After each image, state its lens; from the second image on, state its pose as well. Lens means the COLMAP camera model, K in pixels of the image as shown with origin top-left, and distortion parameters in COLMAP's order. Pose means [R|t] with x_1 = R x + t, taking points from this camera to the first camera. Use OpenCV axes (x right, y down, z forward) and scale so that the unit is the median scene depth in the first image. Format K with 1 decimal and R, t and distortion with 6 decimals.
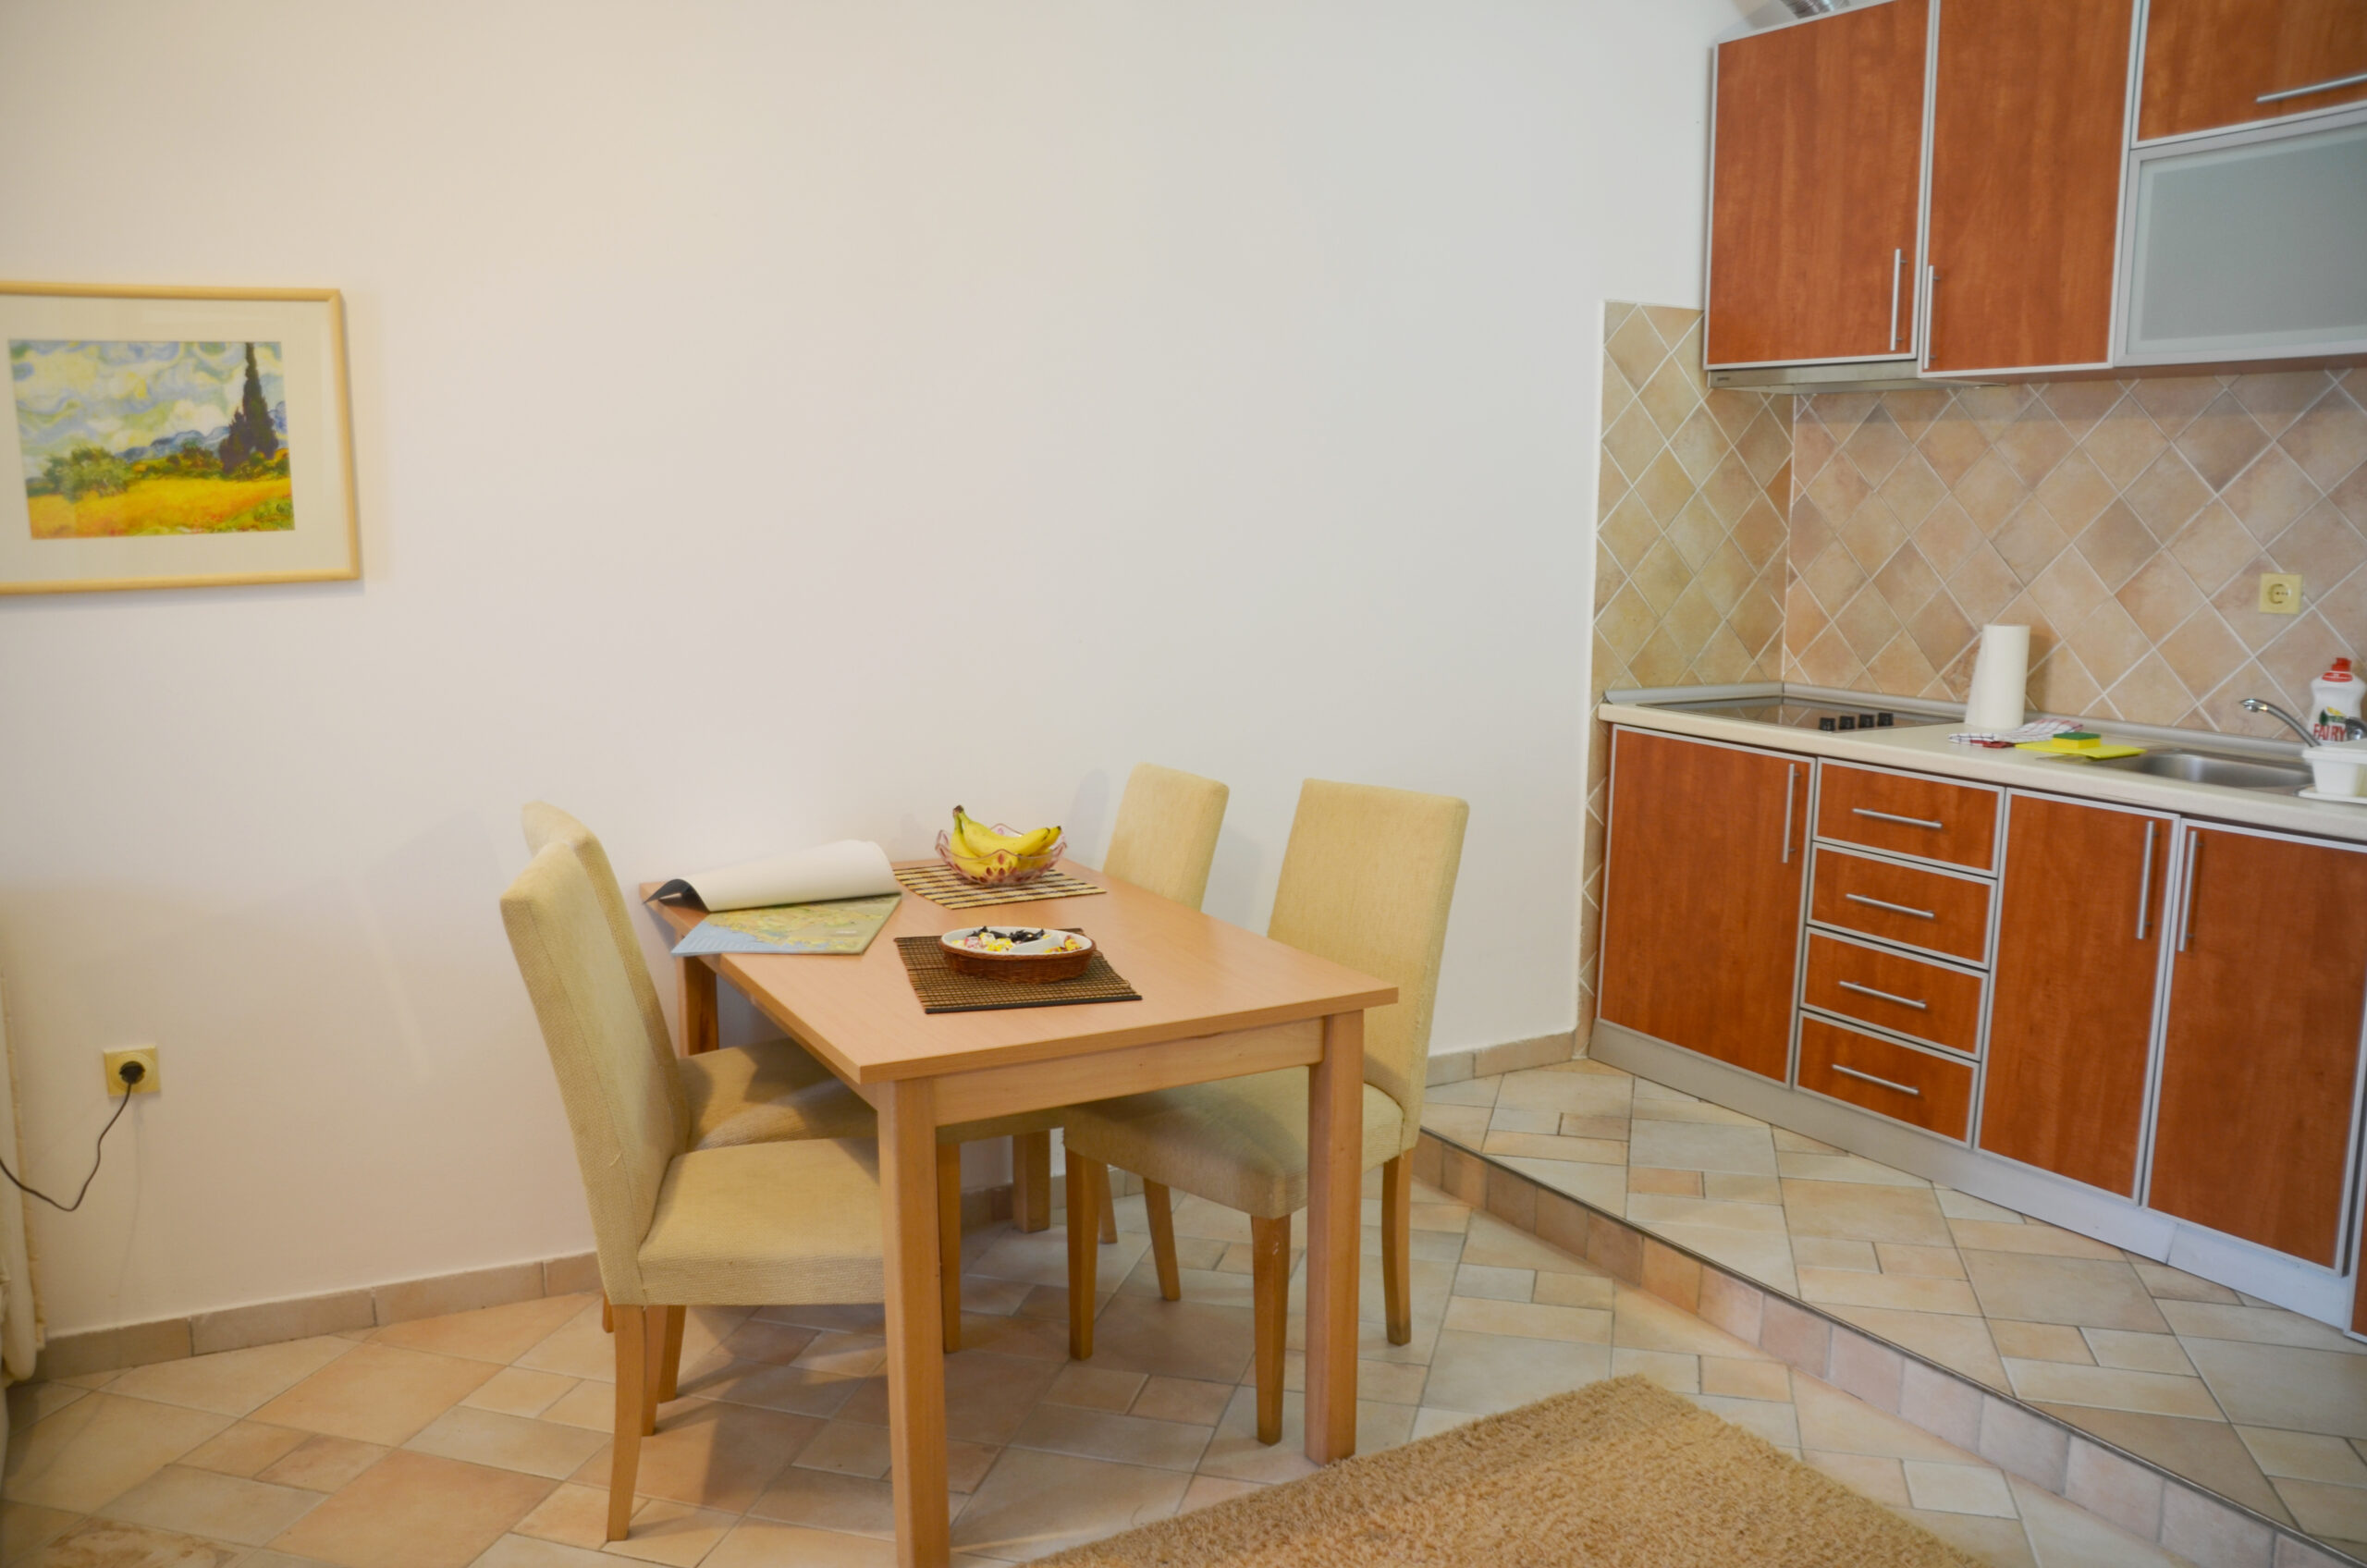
lens RADIAL K [[1860.9, 0, 1152.8], [0, 1860.9, 820.6], [0, 0, 1]] dist [-0.165049, 0.145179]
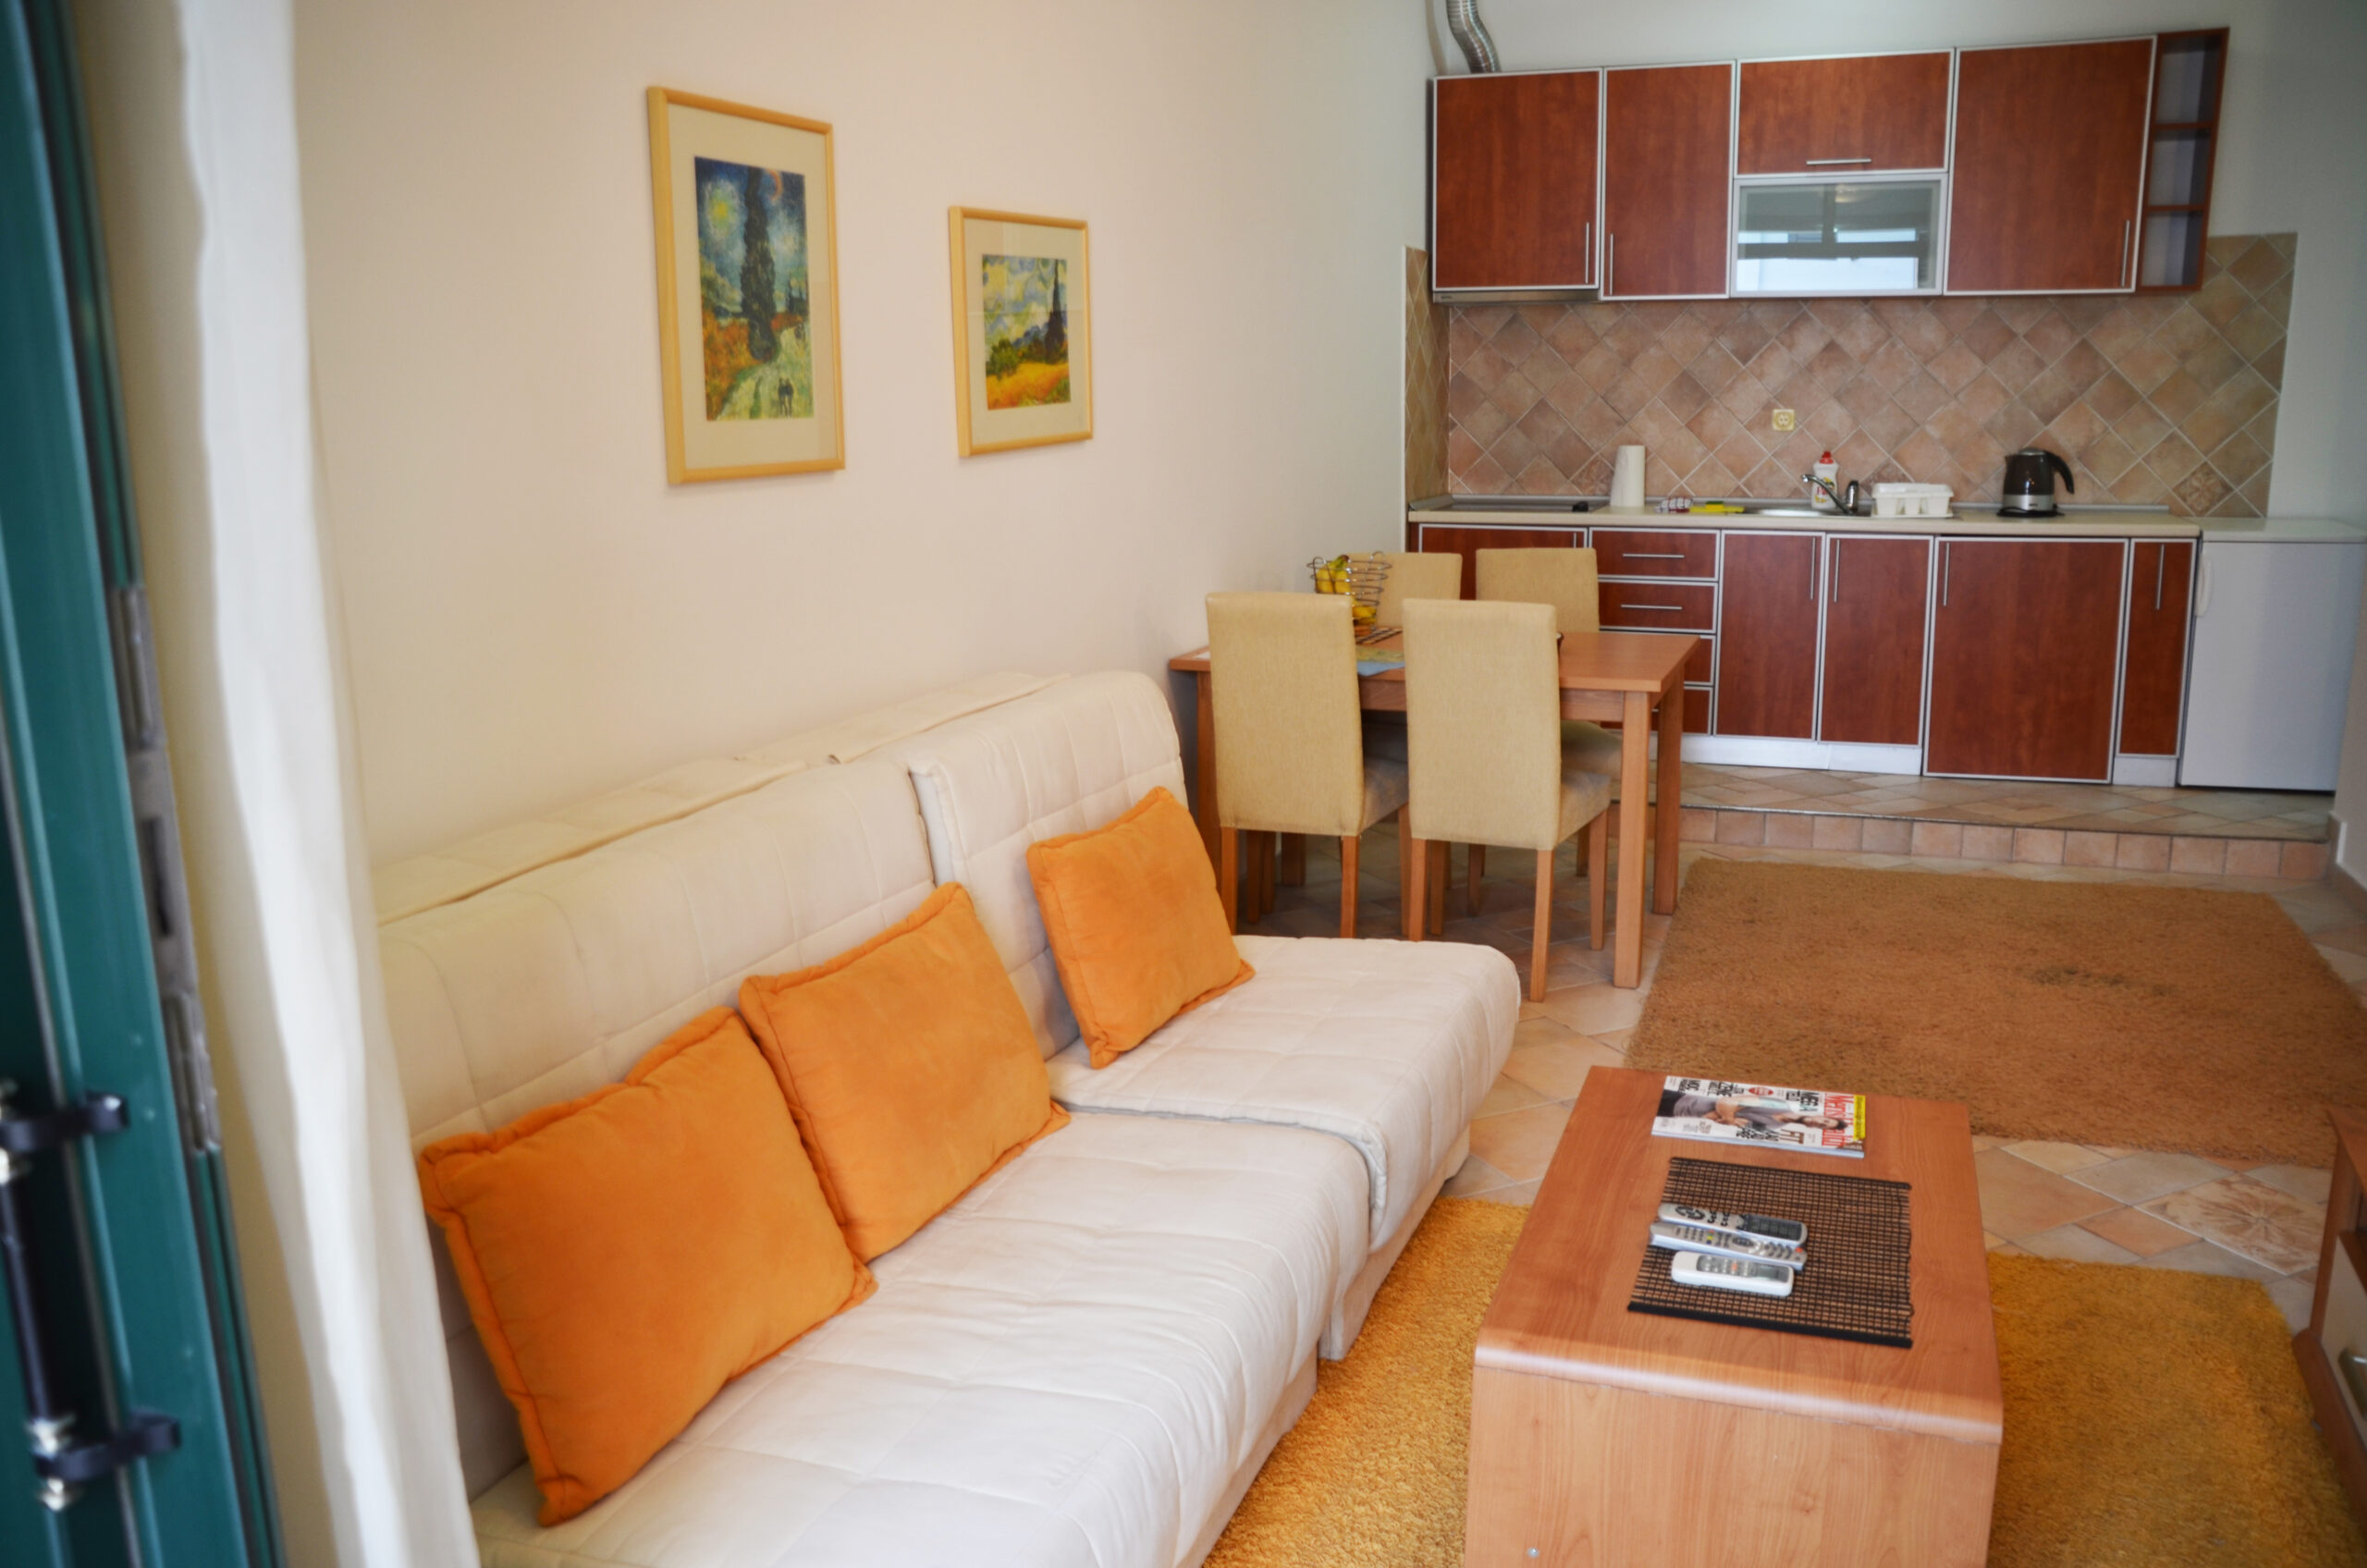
lens RADIAL K [[1860.9, 0, 1152.8], [0, 1860.9, 820.6], [0, 0, 1]] dist [-0.165049, 0.145179]
pose [[0.773174, -0.163328, 0.612802, -1.035170], [0.130369, 0.986565, 0.098459, 0.012559], [-0.620649, 0.003765, 0.784079, -0.076190]]
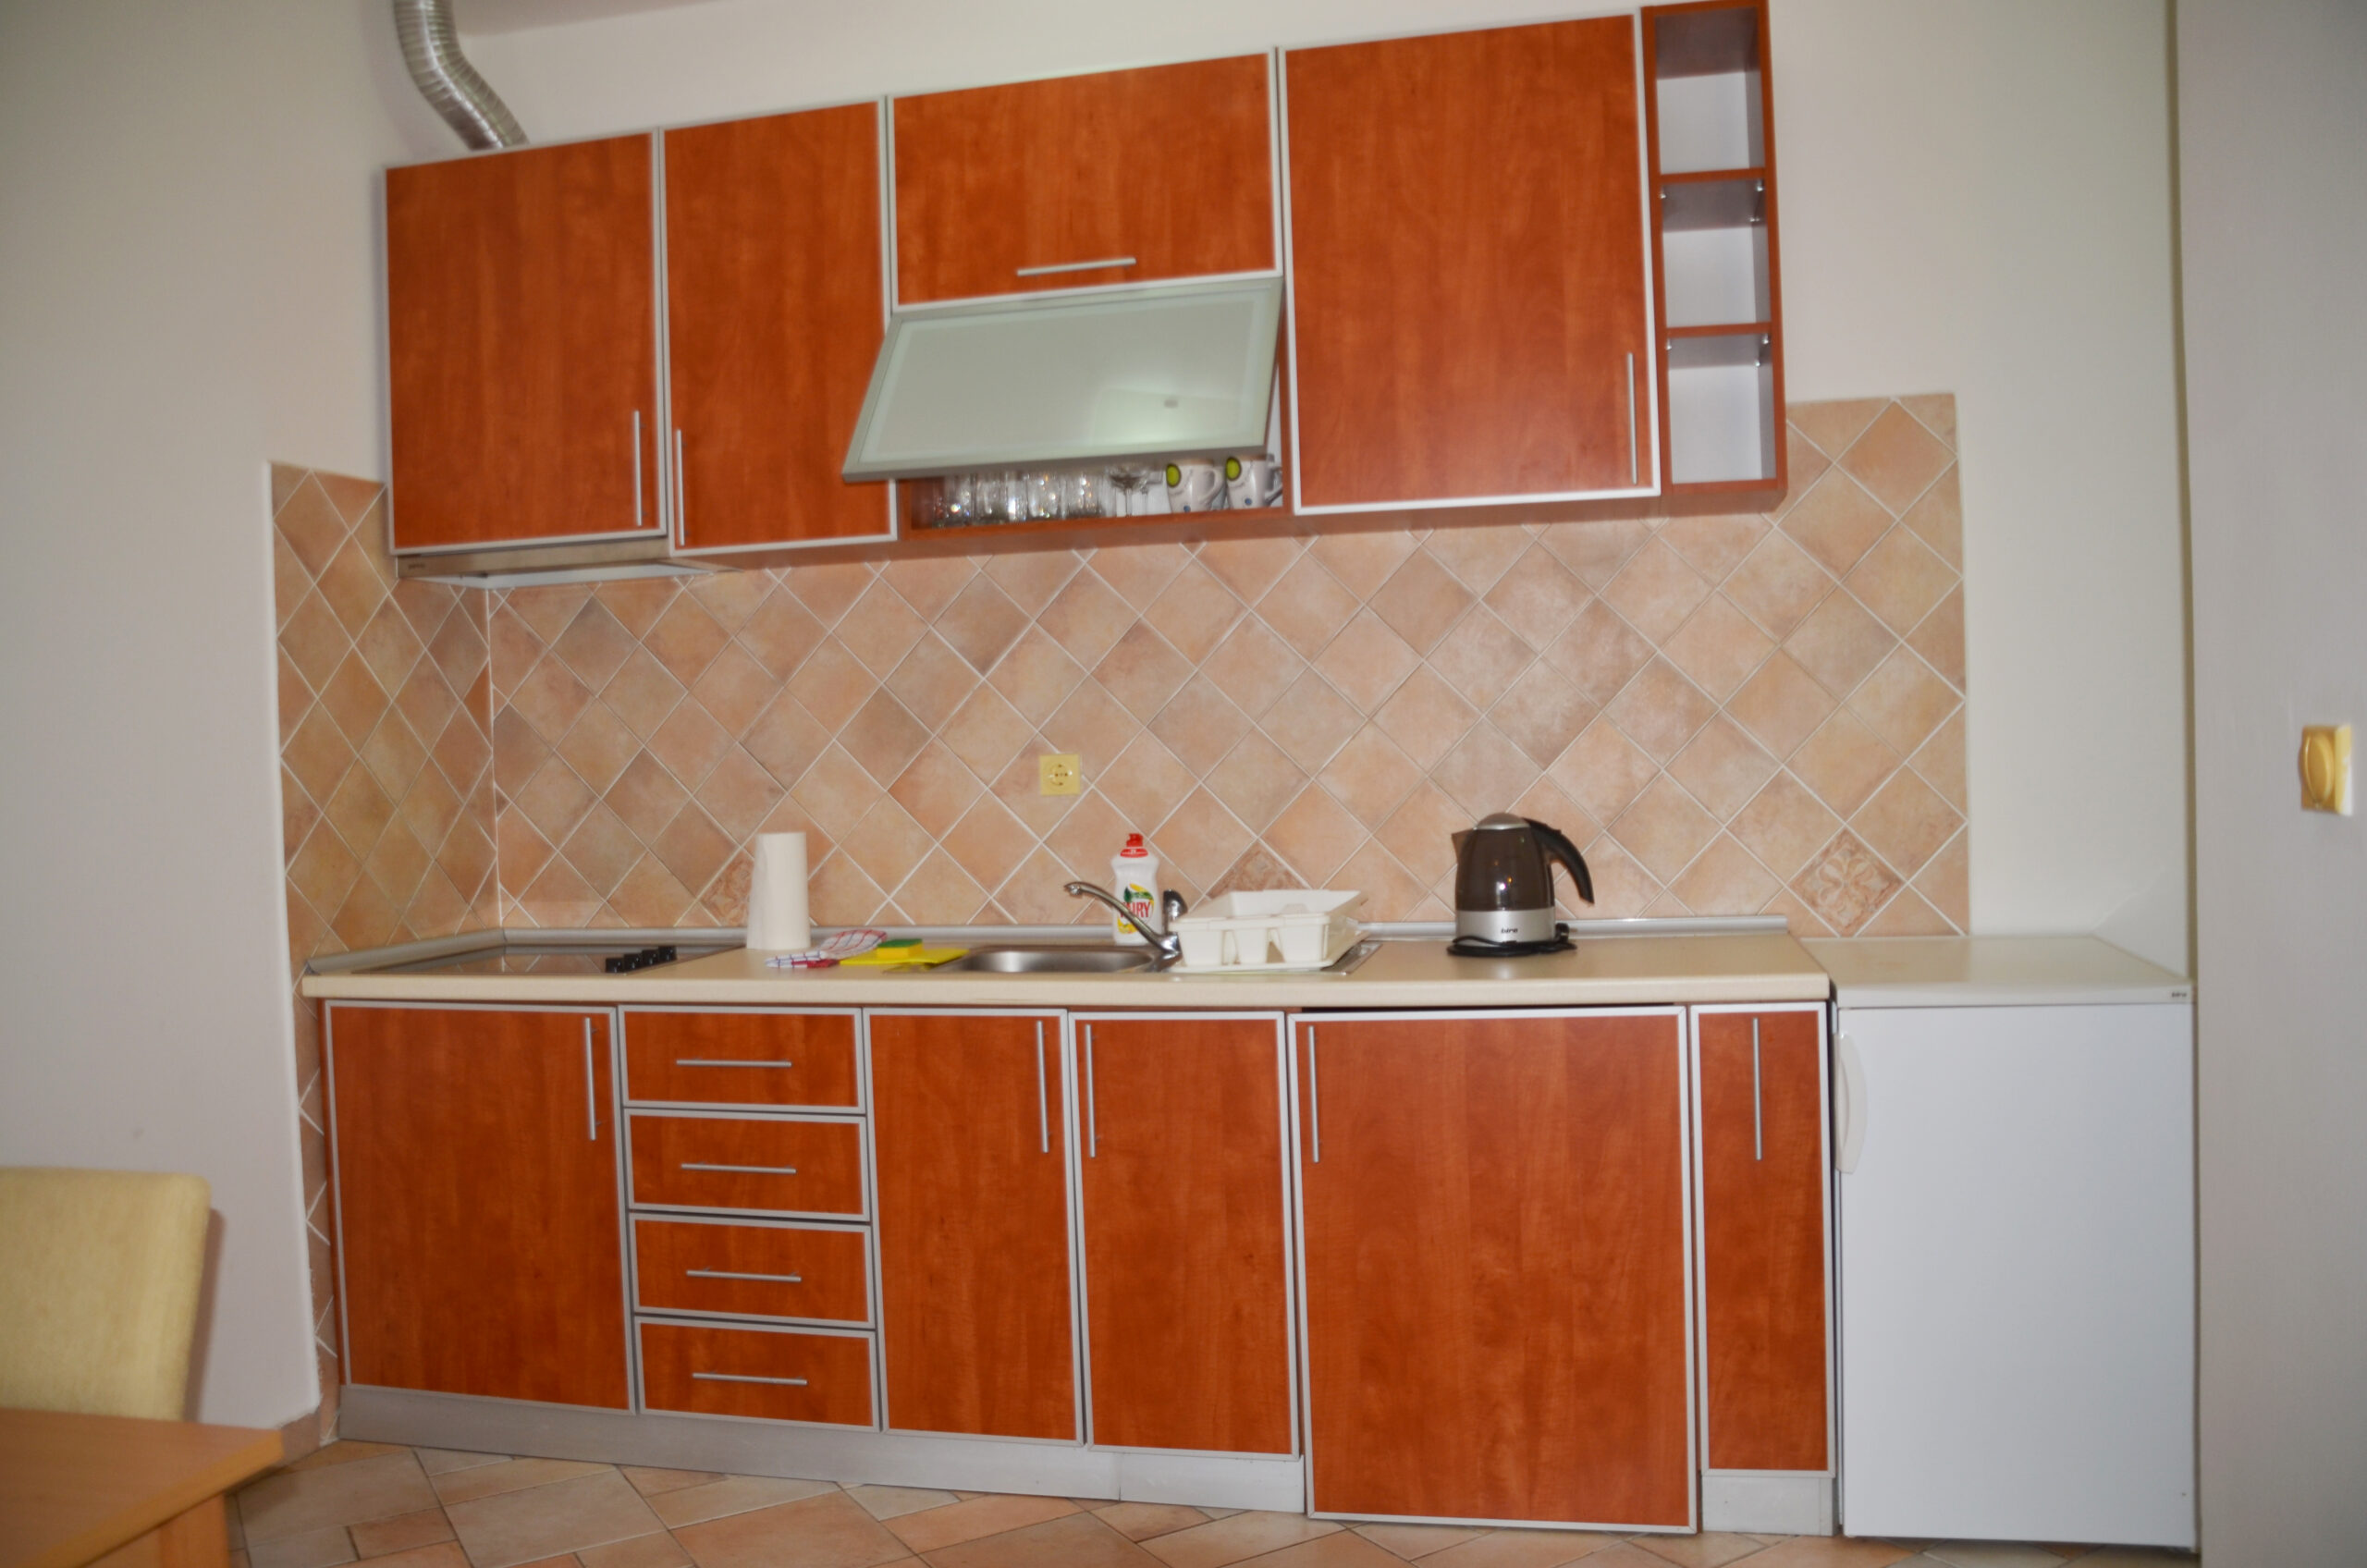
lens RADIAL K [[1860.9, 0, 1152.8], [0, 1860.9, 820.6], [0, 0, 1]] dist [-0.165049, 0.145179]
pose [[0.692696, -0.052695, 0.719302, -0.058896], [0.157572, 0.984291, -0.079636, -0.012974], [-0.703806, 0.168506, 0.690118, 0.248480]]
